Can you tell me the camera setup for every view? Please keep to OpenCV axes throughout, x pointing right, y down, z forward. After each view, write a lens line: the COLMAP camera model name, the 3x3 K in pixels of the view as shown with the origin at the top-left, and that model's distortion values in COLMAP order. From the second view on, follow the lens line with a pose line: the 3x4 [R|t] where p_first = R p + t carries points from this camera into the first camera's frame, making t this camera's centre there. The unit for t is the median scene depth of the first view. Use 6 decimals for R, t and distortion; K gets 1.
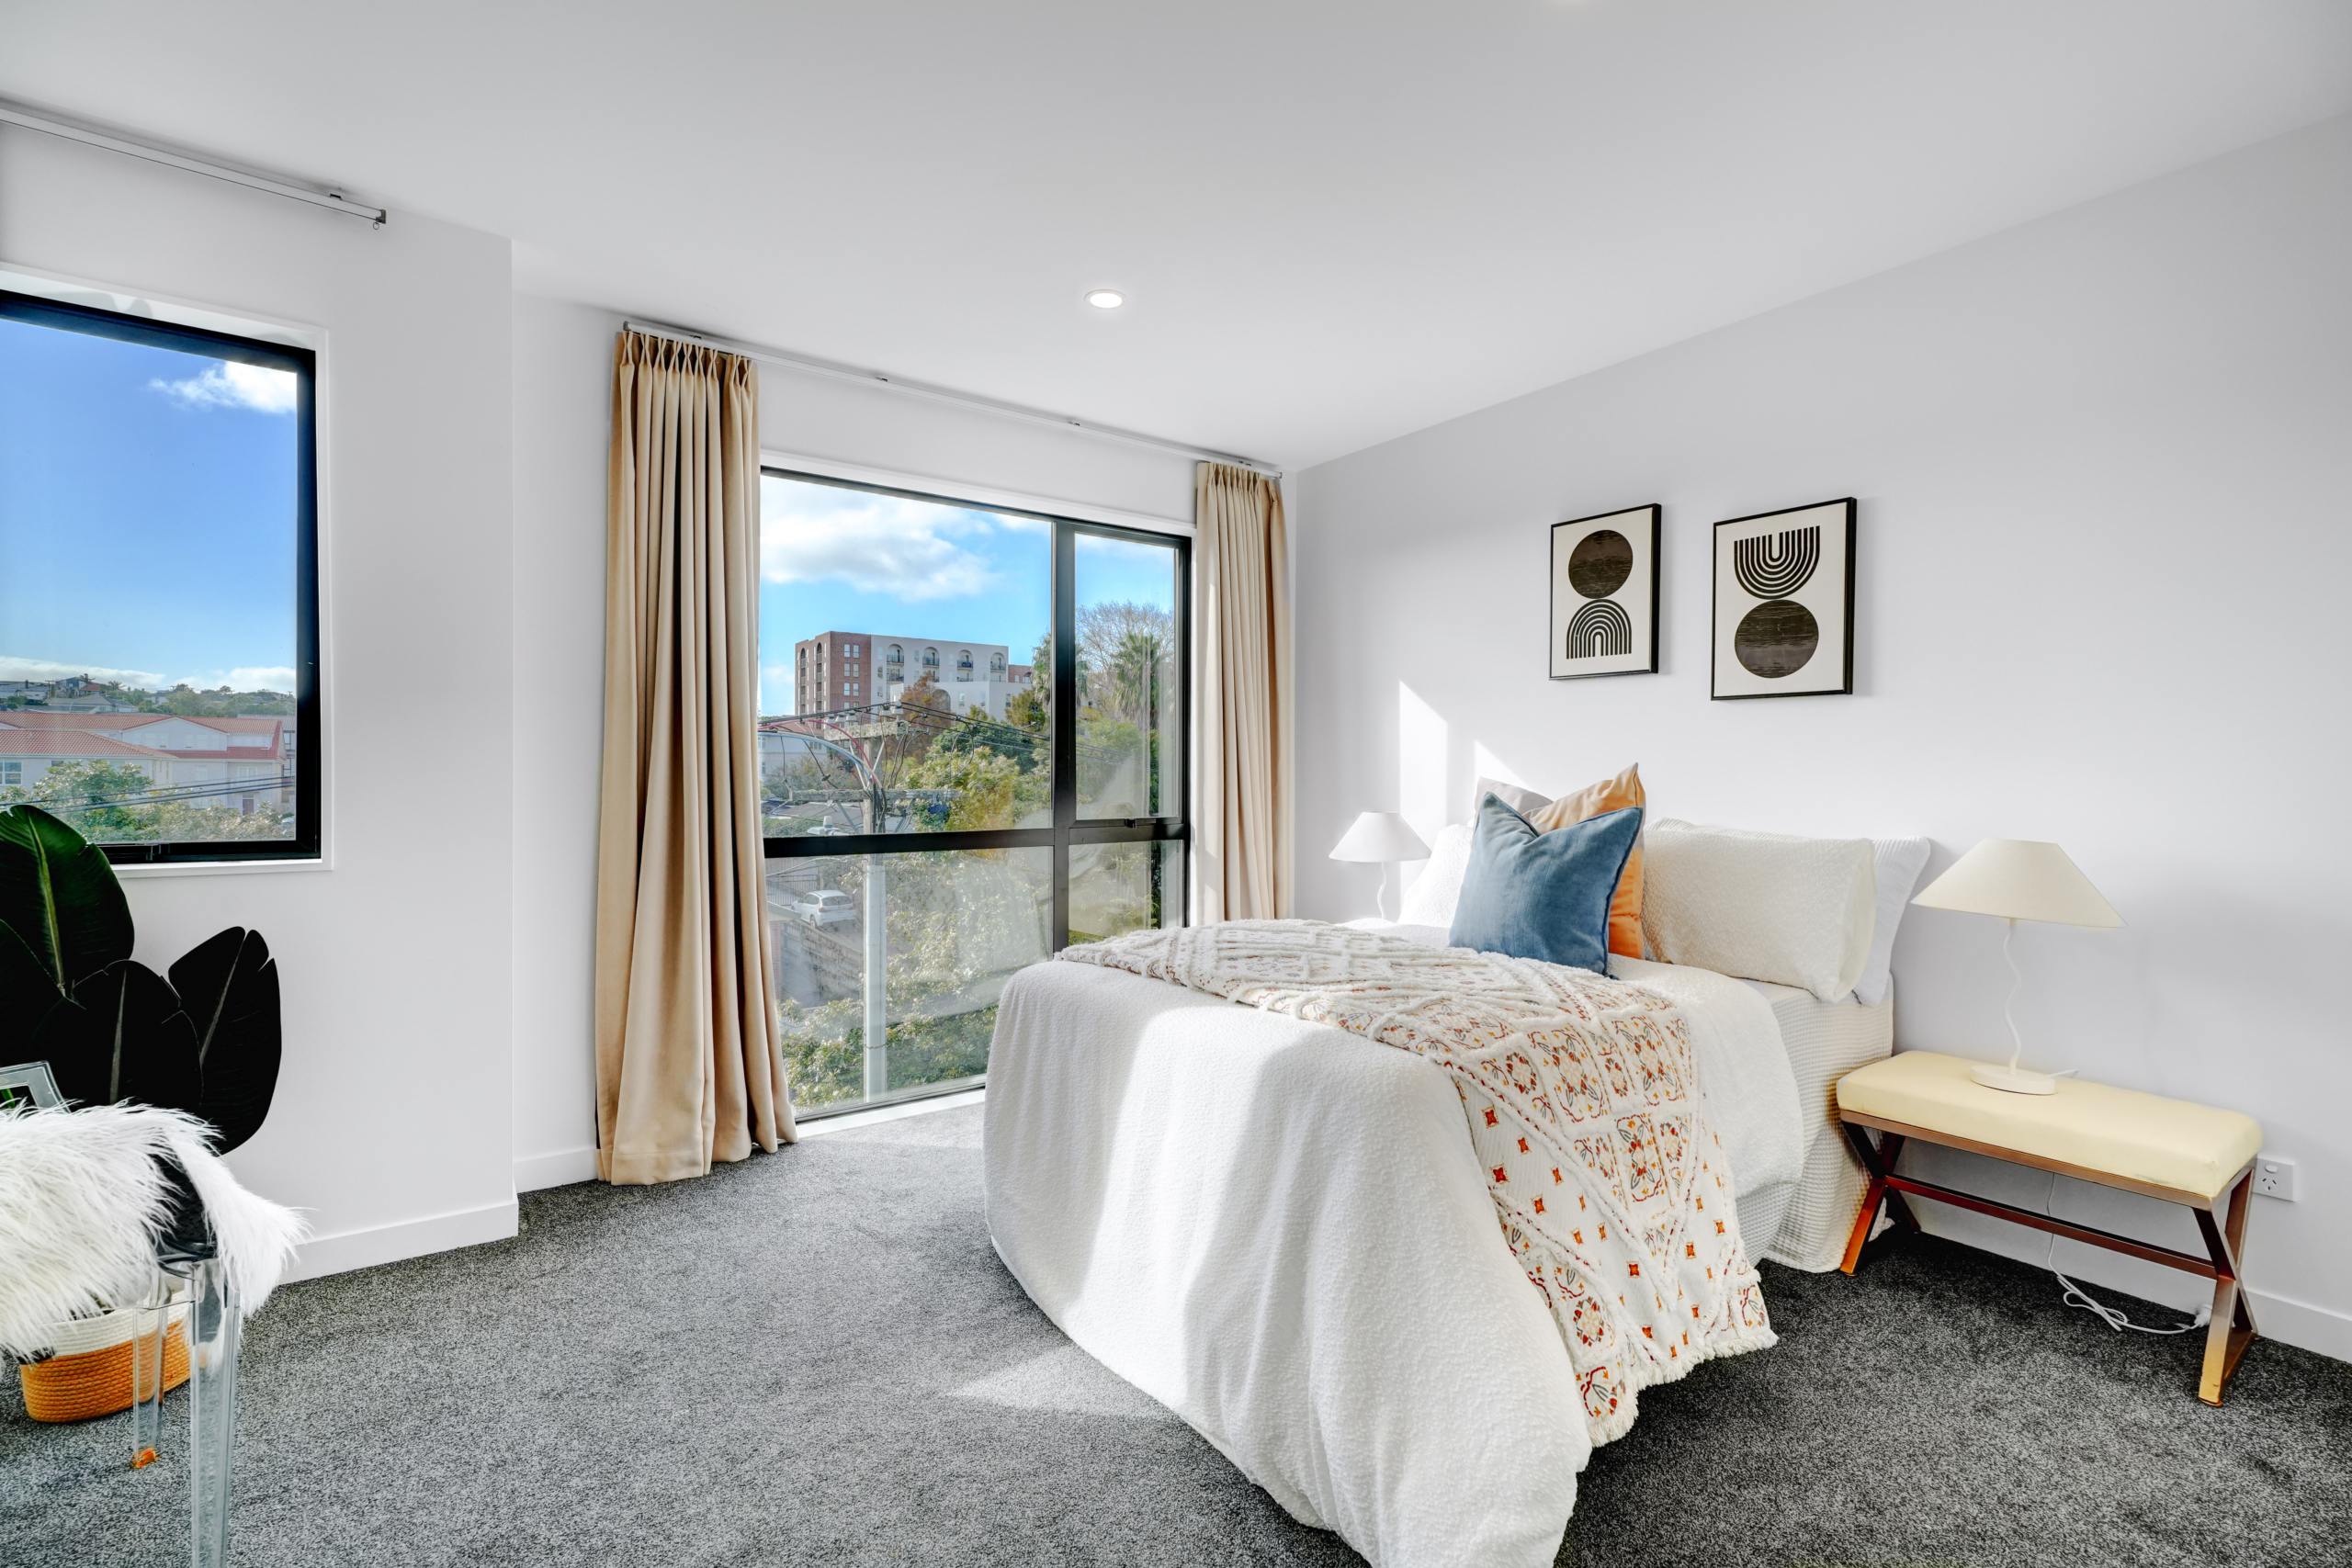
lens RADIAL K [[1087.4, 0, 1175.3], [0, 1087.4, 788.7], [0, 0, 1]] dist [0.000978, -0.000003]
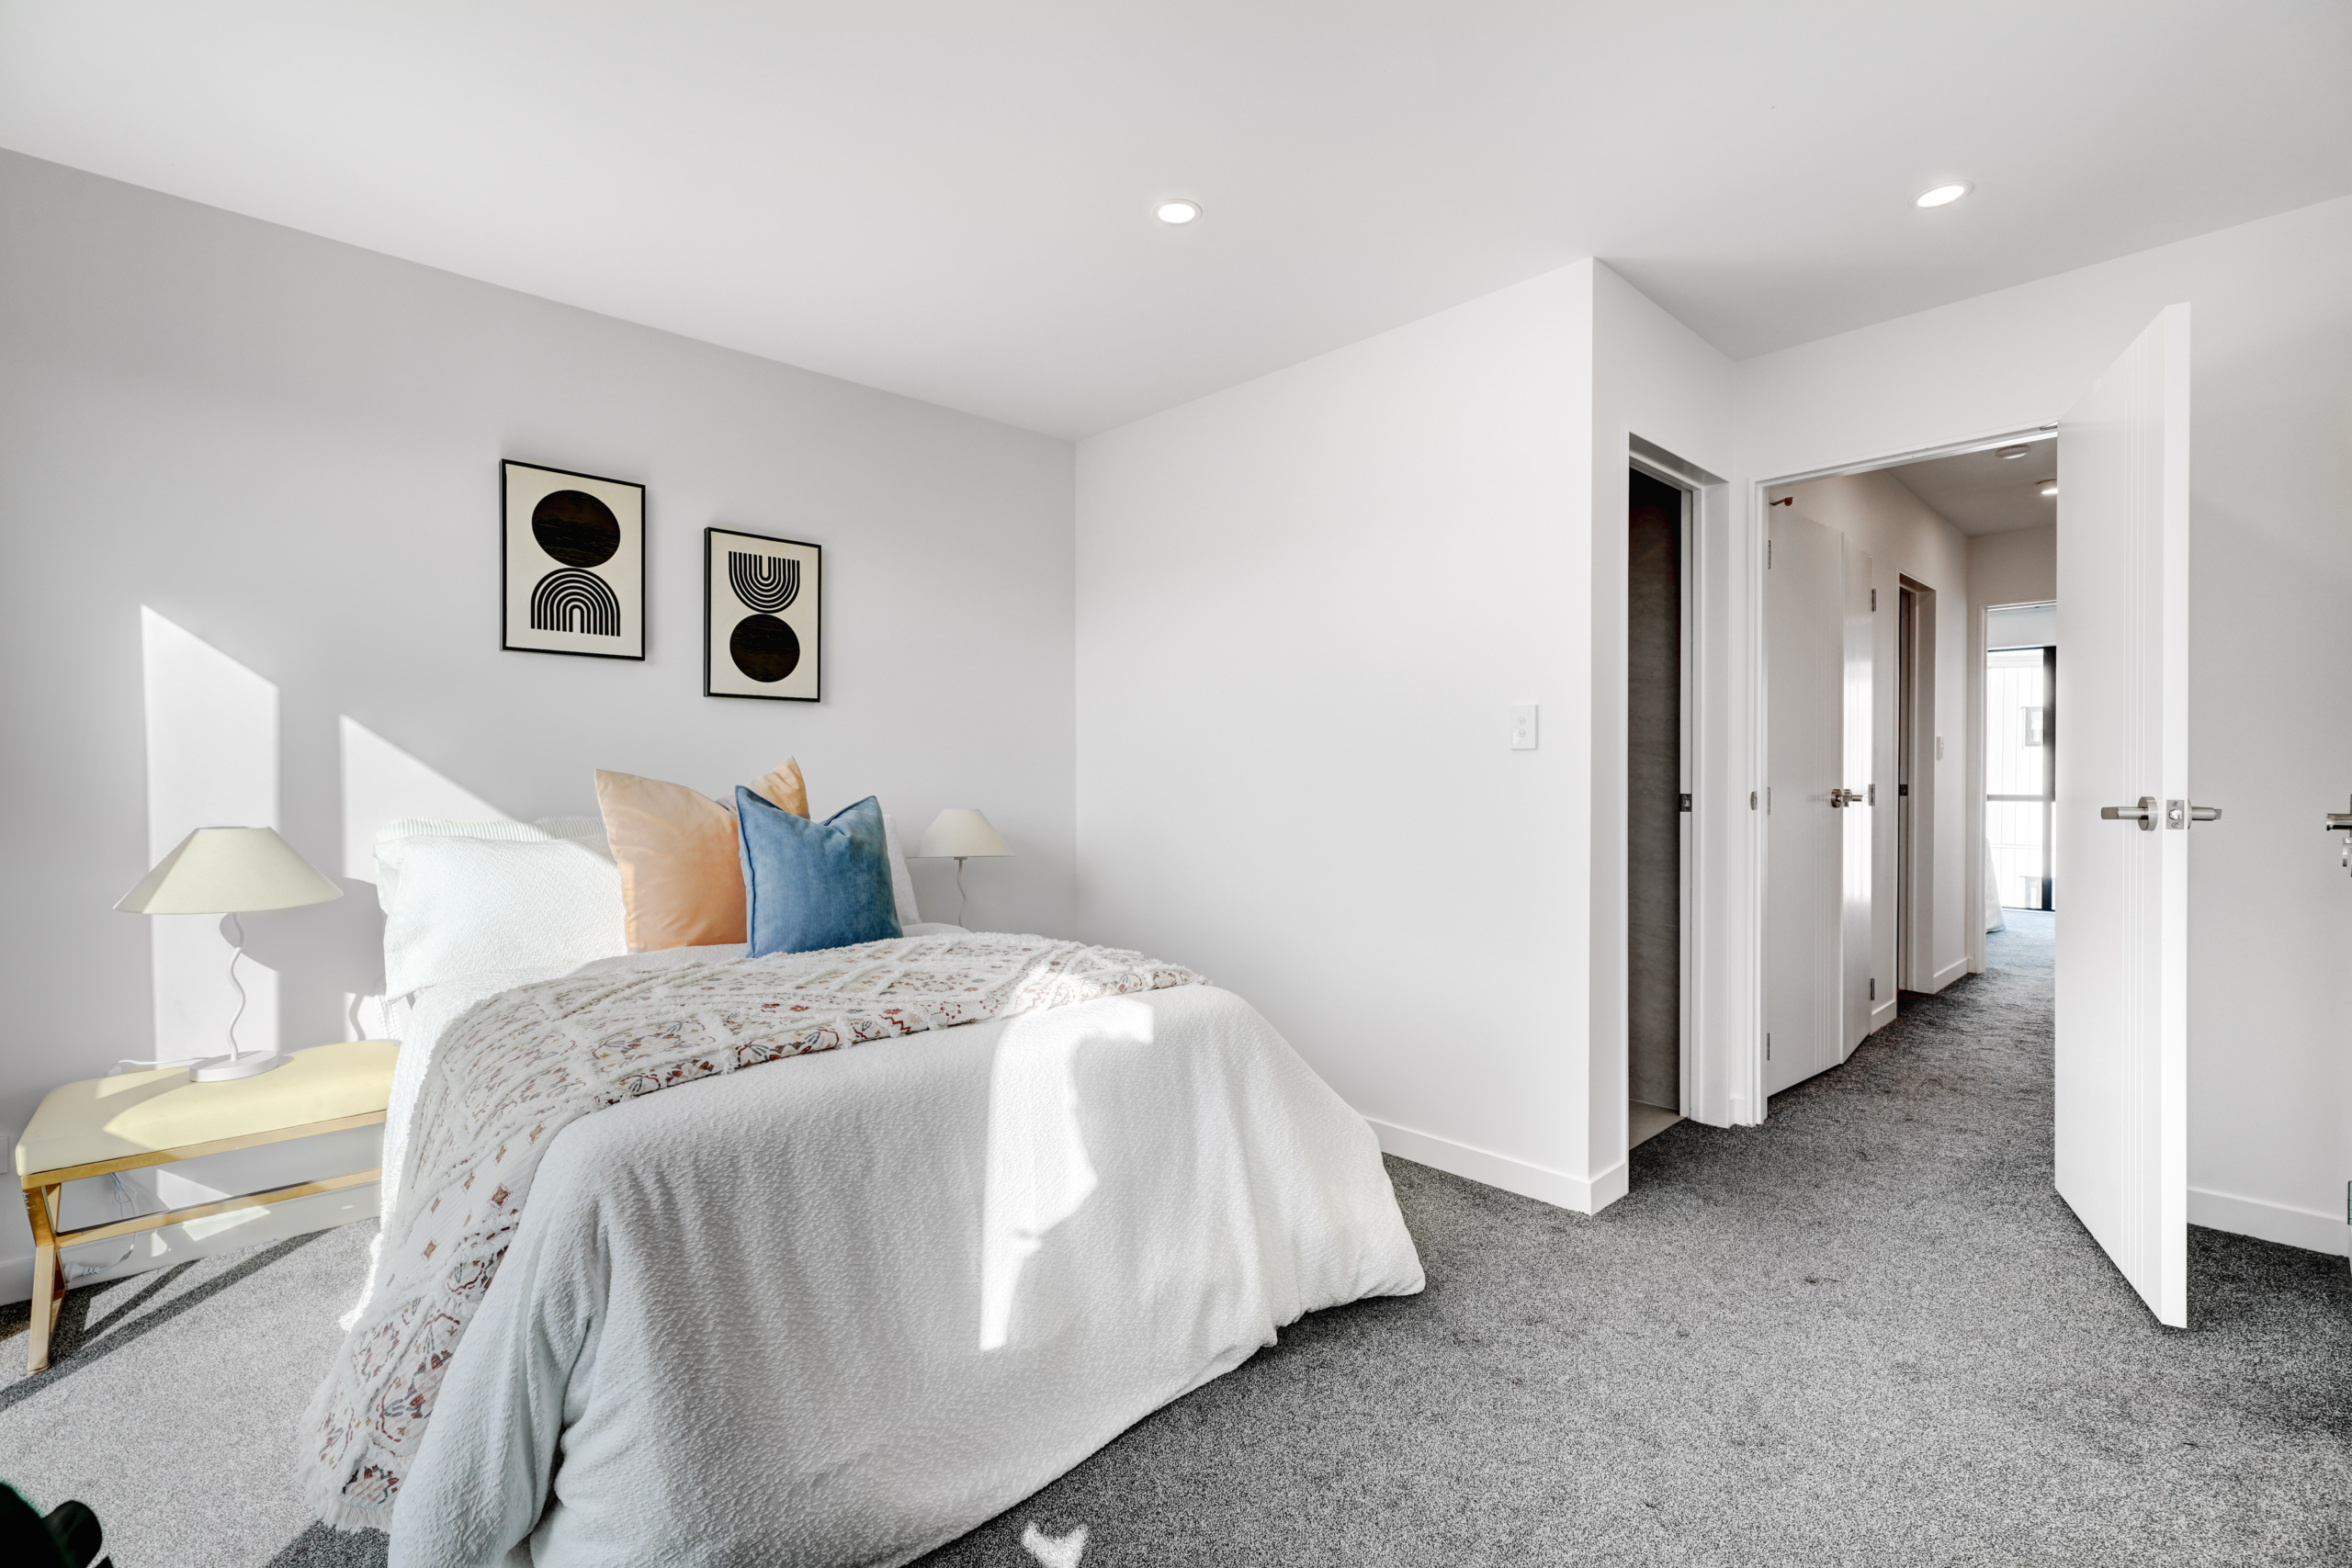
lens RADIAL K [[1087.4, 0, 1176.5], [0, 1087.4, 782.2], [0, 0, 1]] dist [0.000978, -0.000003]
pose [[-0.086935, -0.003838, 0.996207, -0.567815], [0.001286, 0.999991, 0.003965, -0.003359], [-0.996213, 0.001625, -0.086930, 0.627014]]
